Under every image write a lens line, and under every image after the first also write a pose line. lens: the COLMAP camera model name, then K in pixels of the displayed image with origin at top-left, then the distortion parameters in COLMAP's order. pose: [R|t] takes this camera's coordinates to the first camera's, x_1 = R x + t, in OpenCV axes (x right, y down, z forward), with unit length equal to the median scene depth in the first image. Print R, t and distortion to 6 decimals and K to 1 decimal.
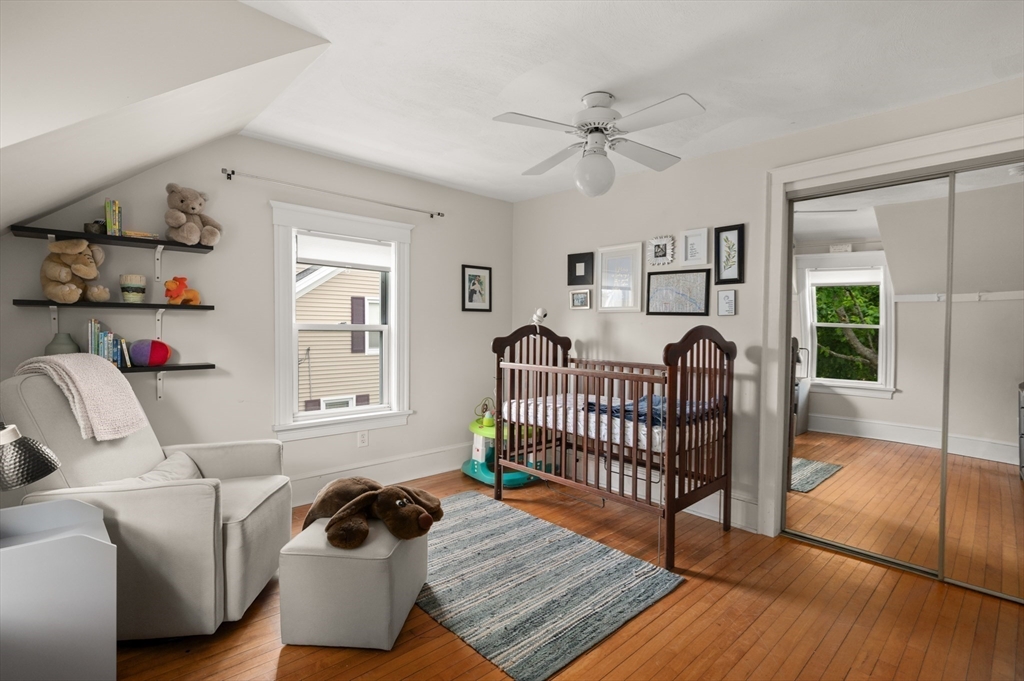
lens RADIAL K [[477.5, 0, 520.5], [0, 477.5, 334.7], [0, 0, 1]] dist [-0.000140, 0.000406]
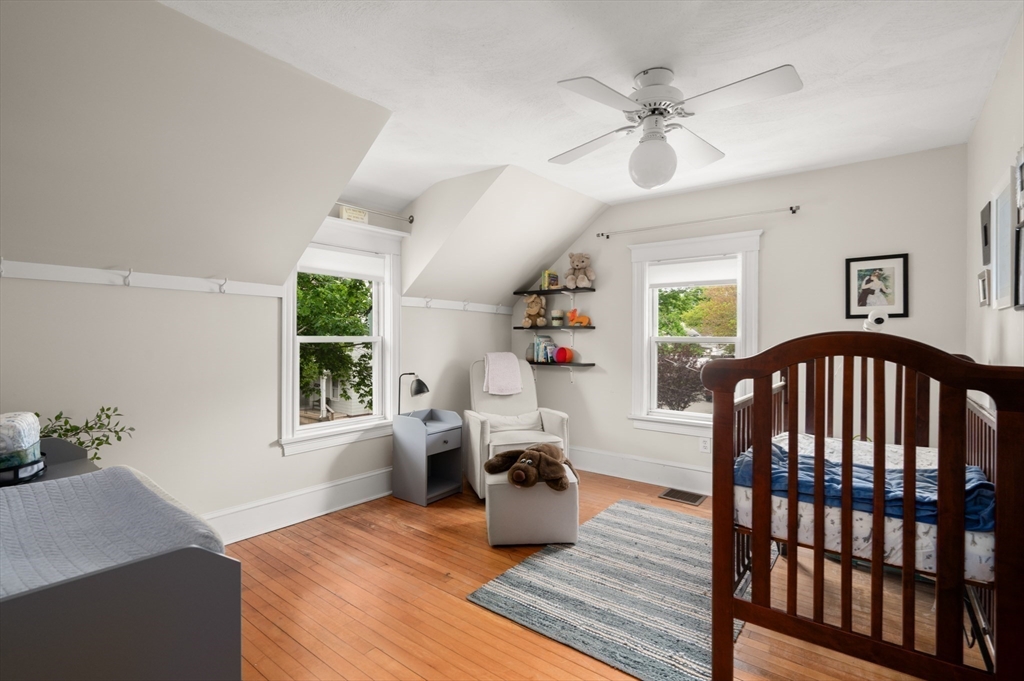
lens RADIAL K [[477.5, 0, 520.5], [0, 477.5, 334.7], [0, 0, 1]] dist [-0.000140, 0.000406]
pose [[0.173861, -0.008334, -0.984735, 0.837166], [-0.011724, 0.999876, -0.010532, -0.013685], [0.984700, 0.013377, 0.173741, 0.522407]]
